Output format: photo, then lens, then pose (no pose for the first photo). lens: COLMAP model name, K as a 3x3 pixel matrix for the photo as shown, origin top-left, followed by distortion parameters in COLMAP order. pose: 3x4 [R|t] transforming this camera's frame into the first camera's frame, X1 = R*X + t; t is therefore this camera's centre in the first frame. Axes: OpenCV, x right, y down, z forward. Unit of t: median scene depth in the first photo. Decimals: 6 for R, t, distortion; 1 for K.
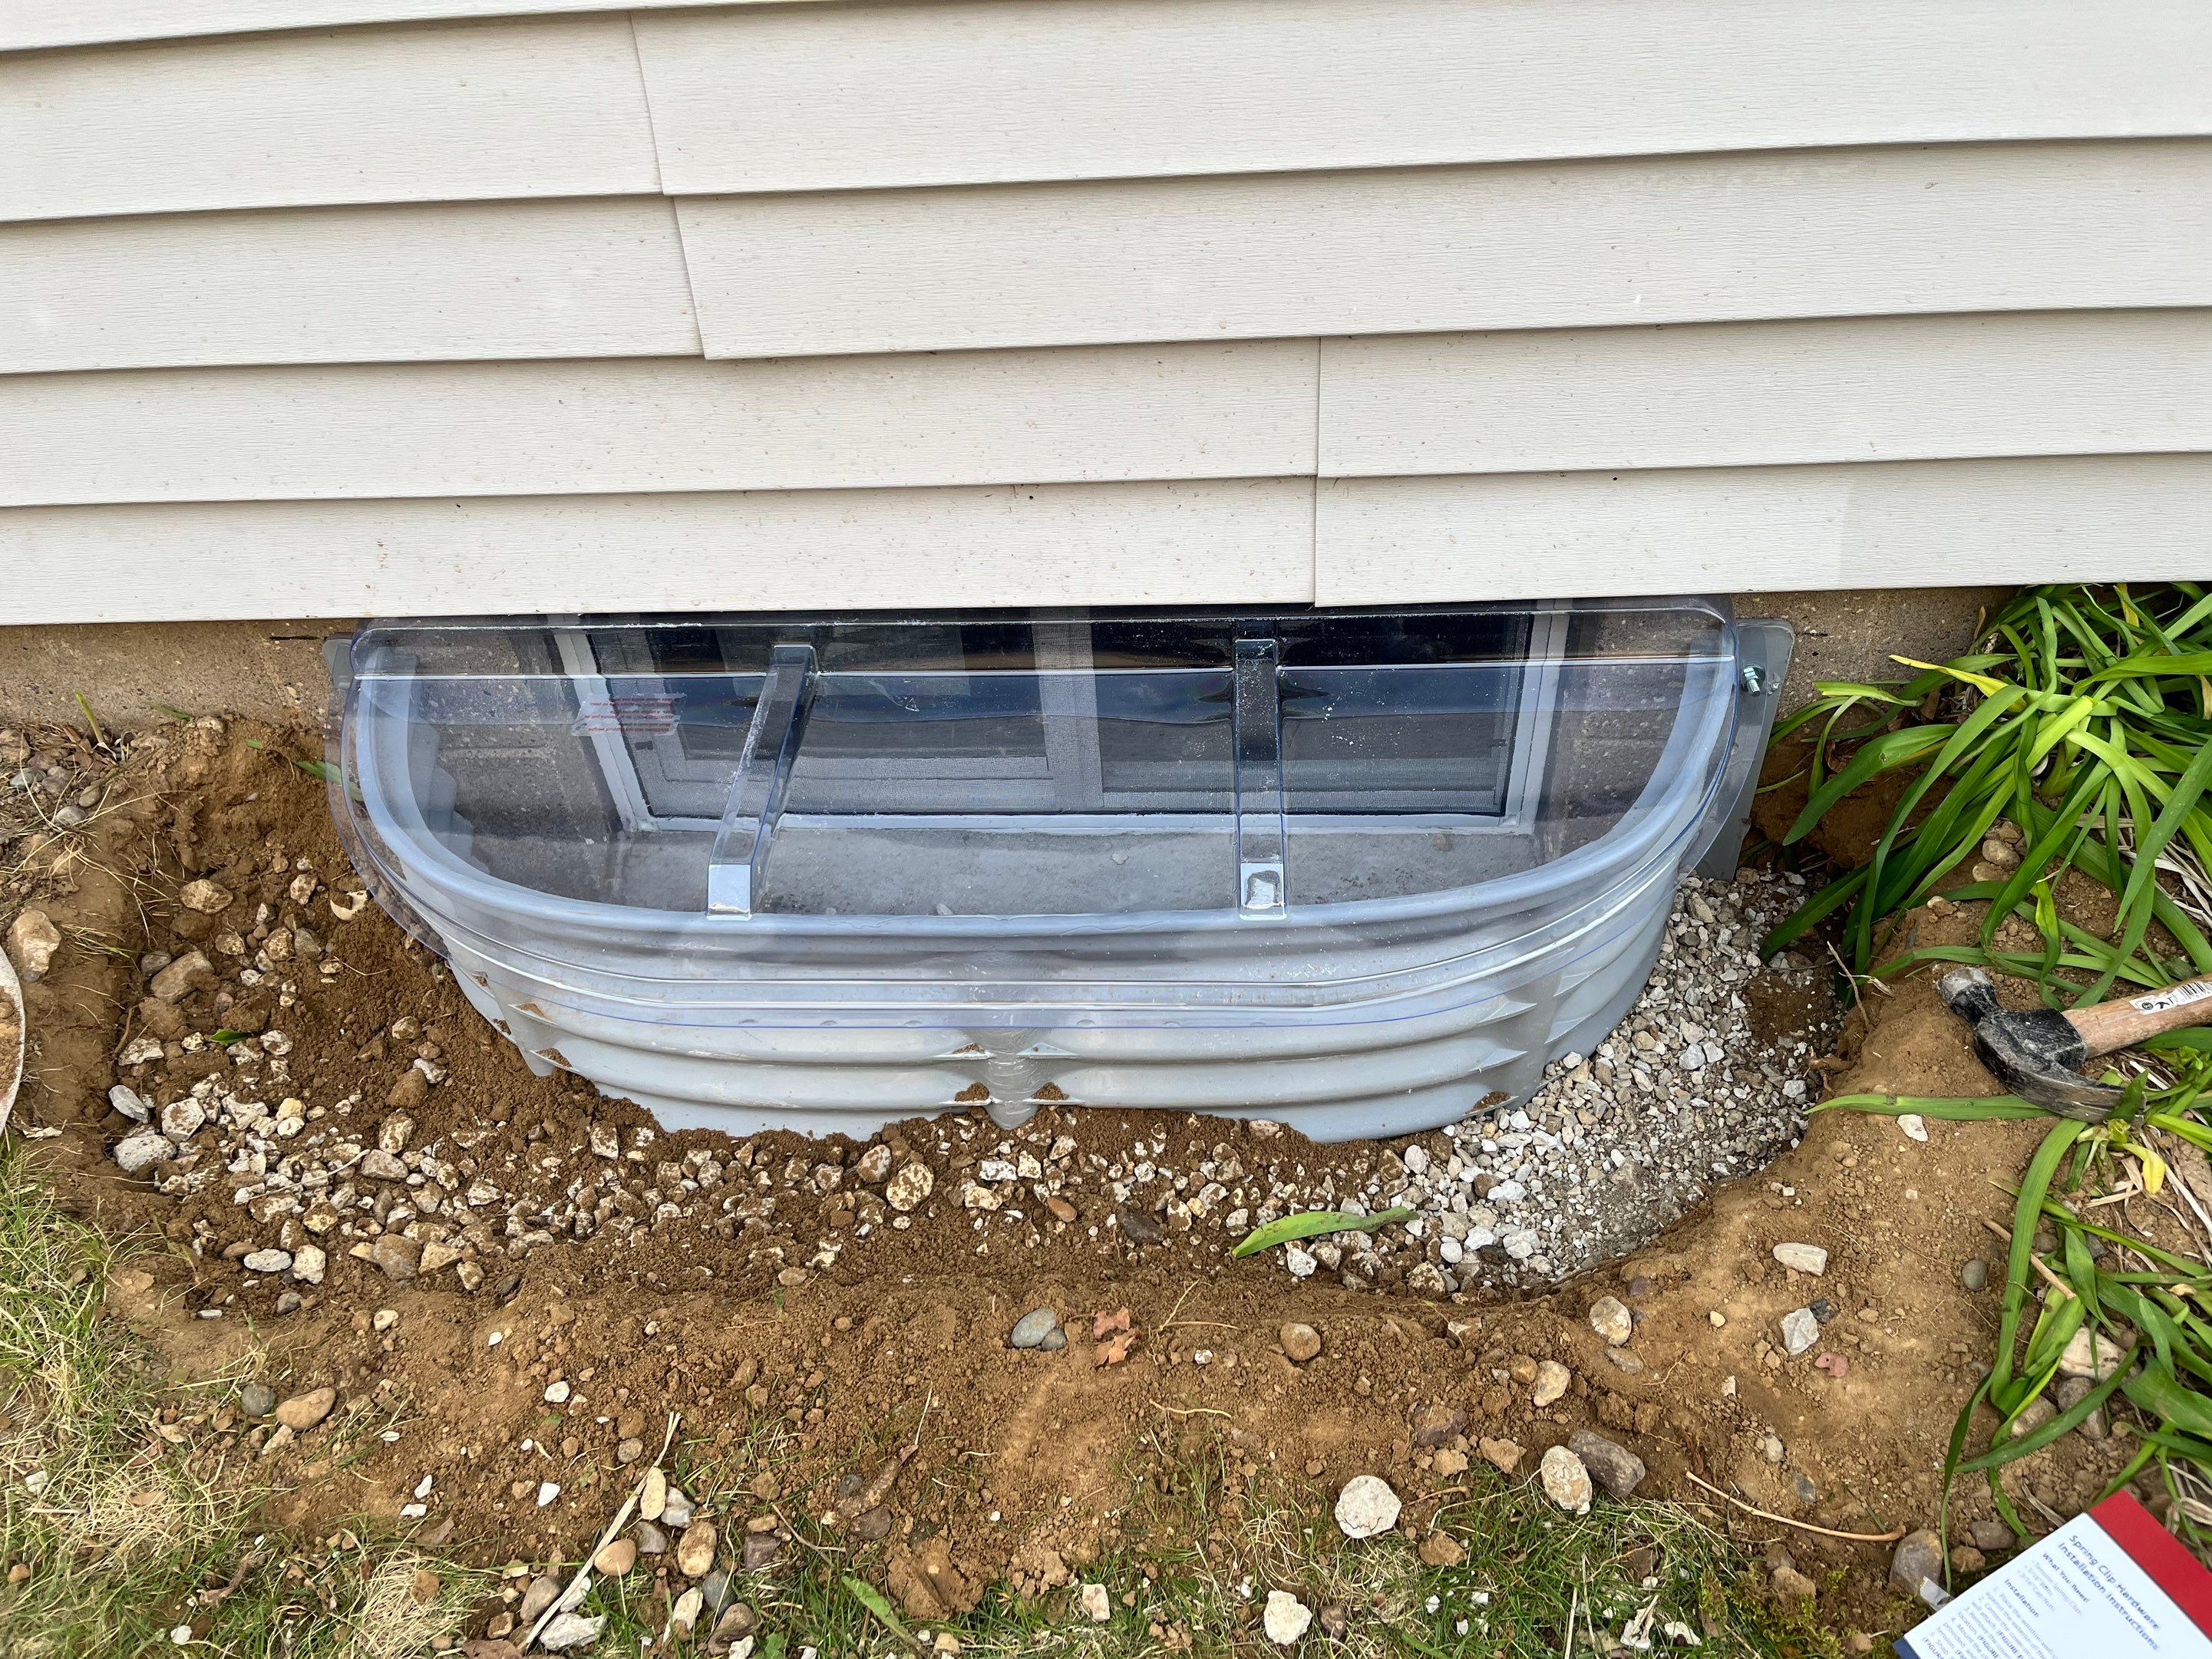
lens RADIAL K [[1732.0, 0, 1110.4], [0, 1732.0, 830.8], [0, 0, 1]] dist [0.029595, -0.049977]
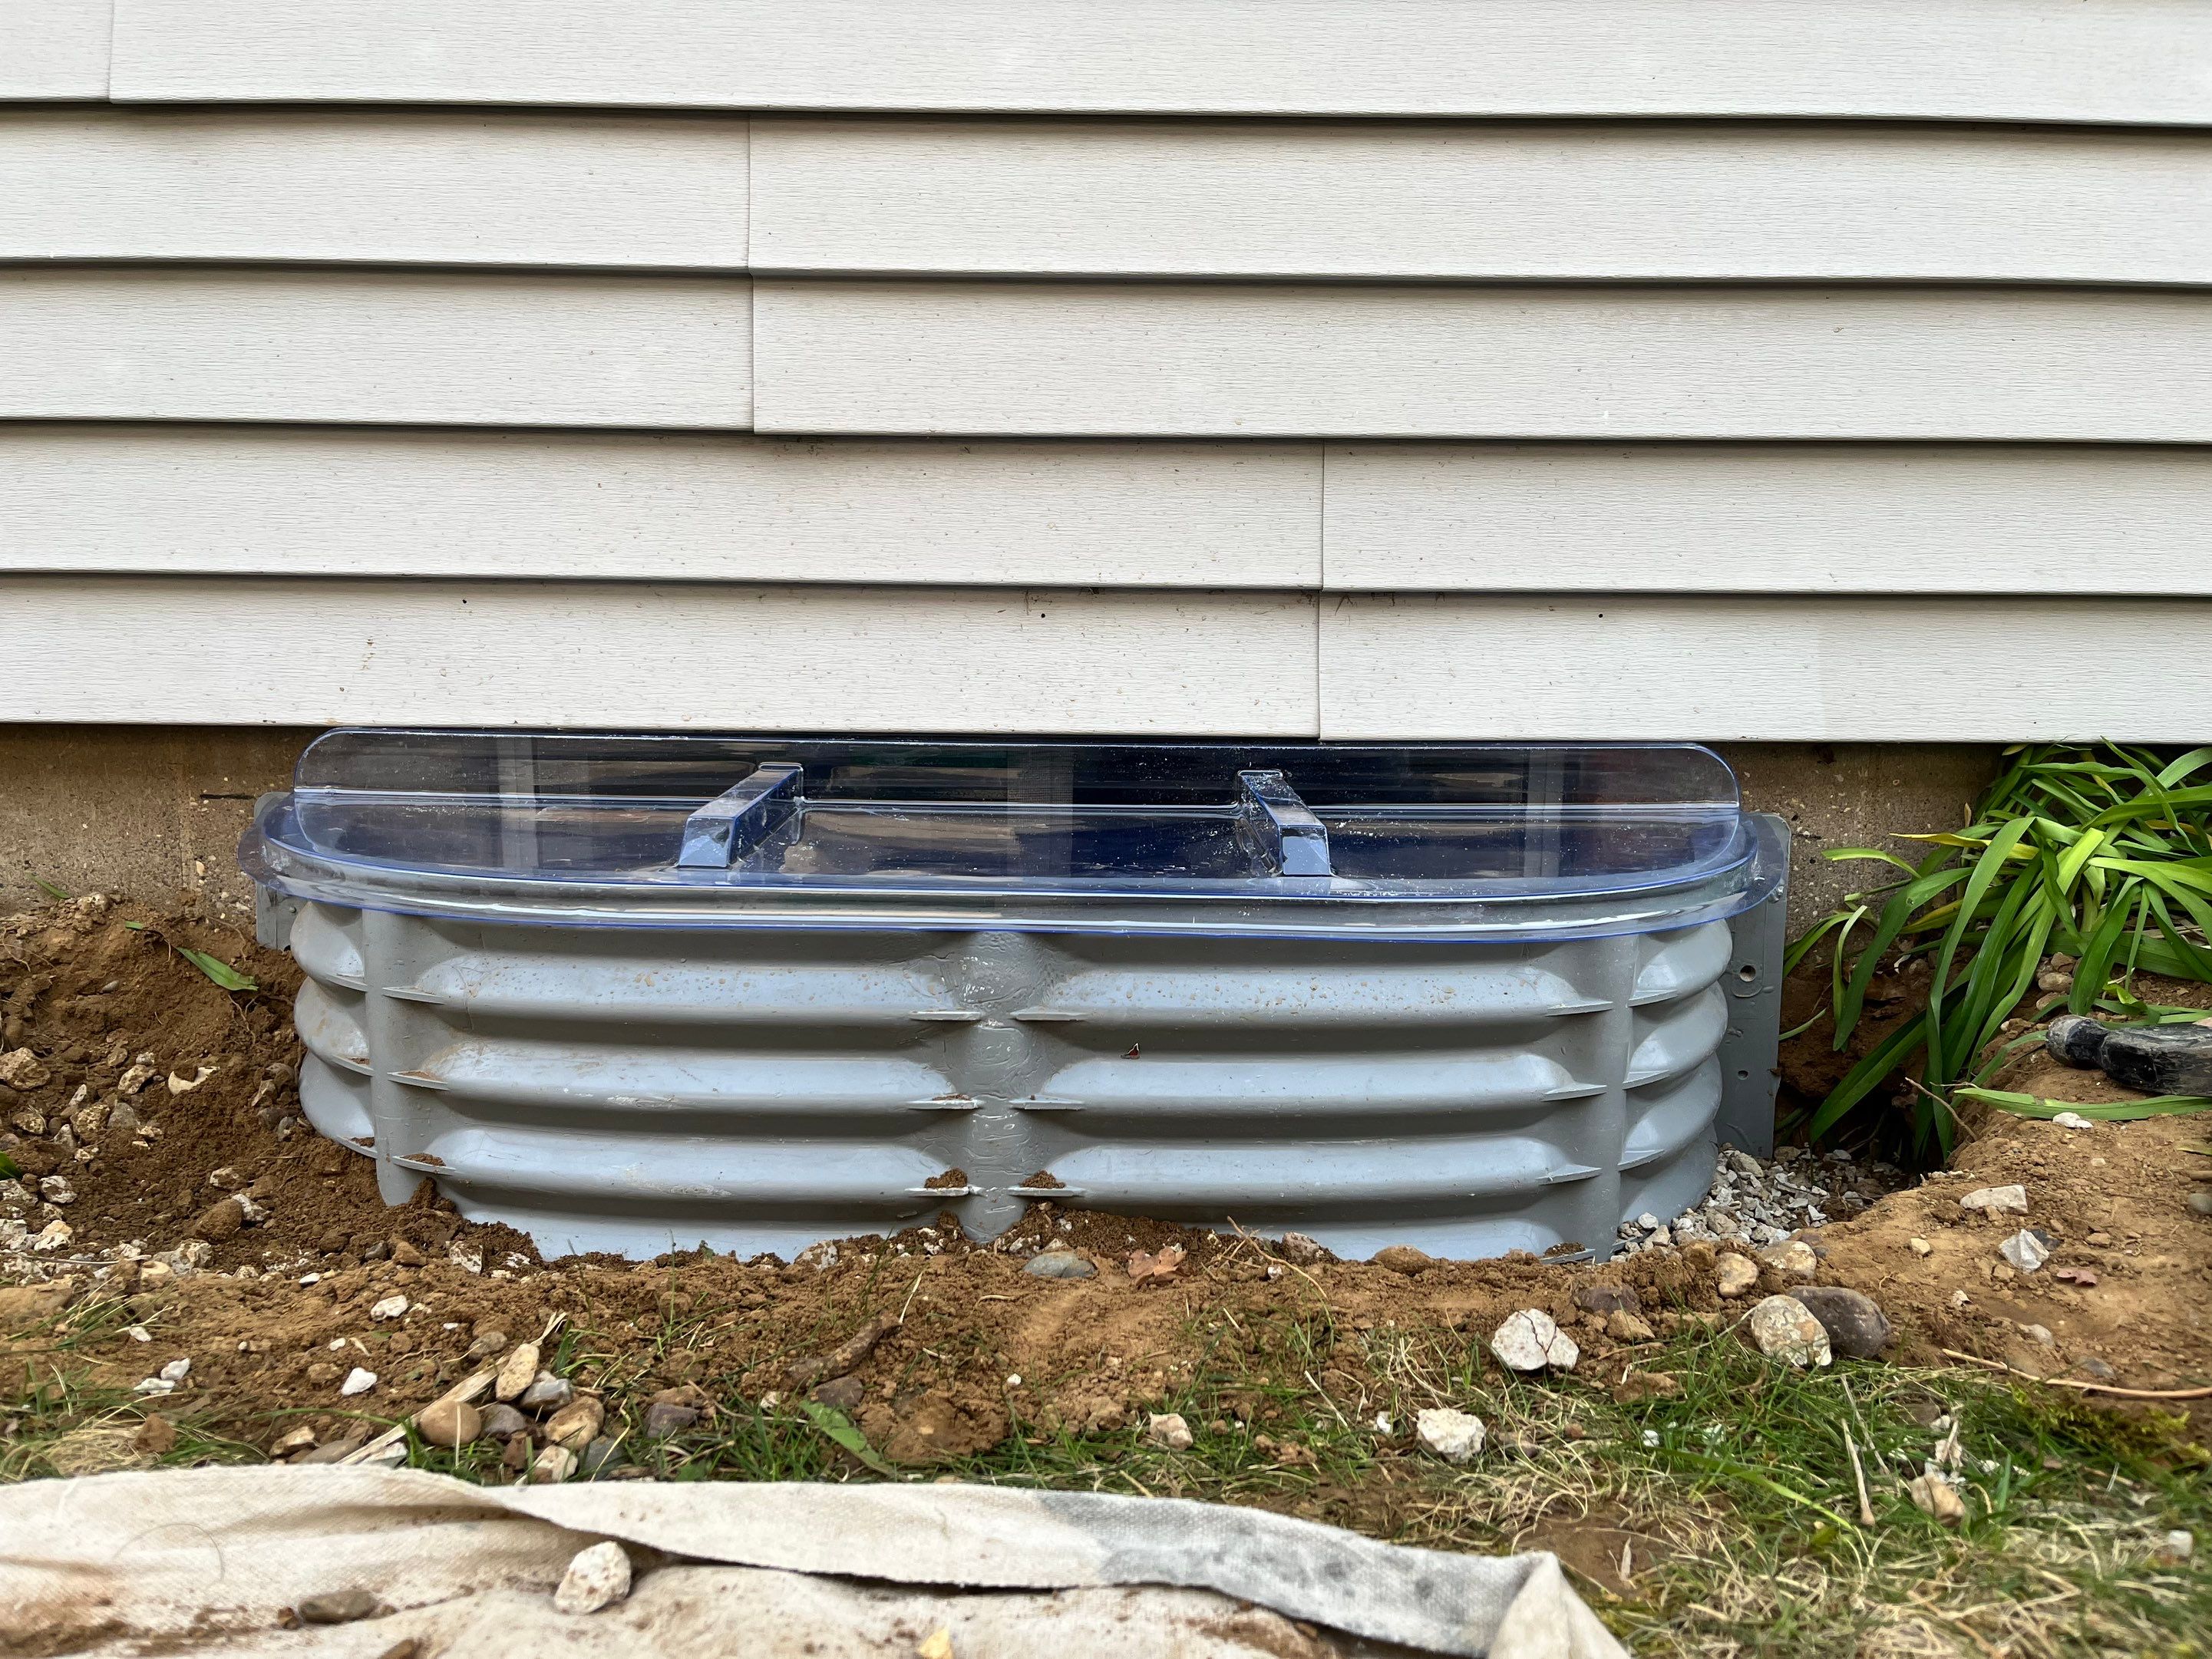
lens RADIAL K [[1732.0, 0, 1101.5], [0, 1732.0, 821.3], [0, 0, 1]] dist [0.029595, -0.049977]
pose [[0.995921, 0.057699, 0.069368, -0.075708], [-0.006854, 0.814962, -0.579473, 0.502762], [-0.089967, 0.576634, 0.812034, 0.238797]]
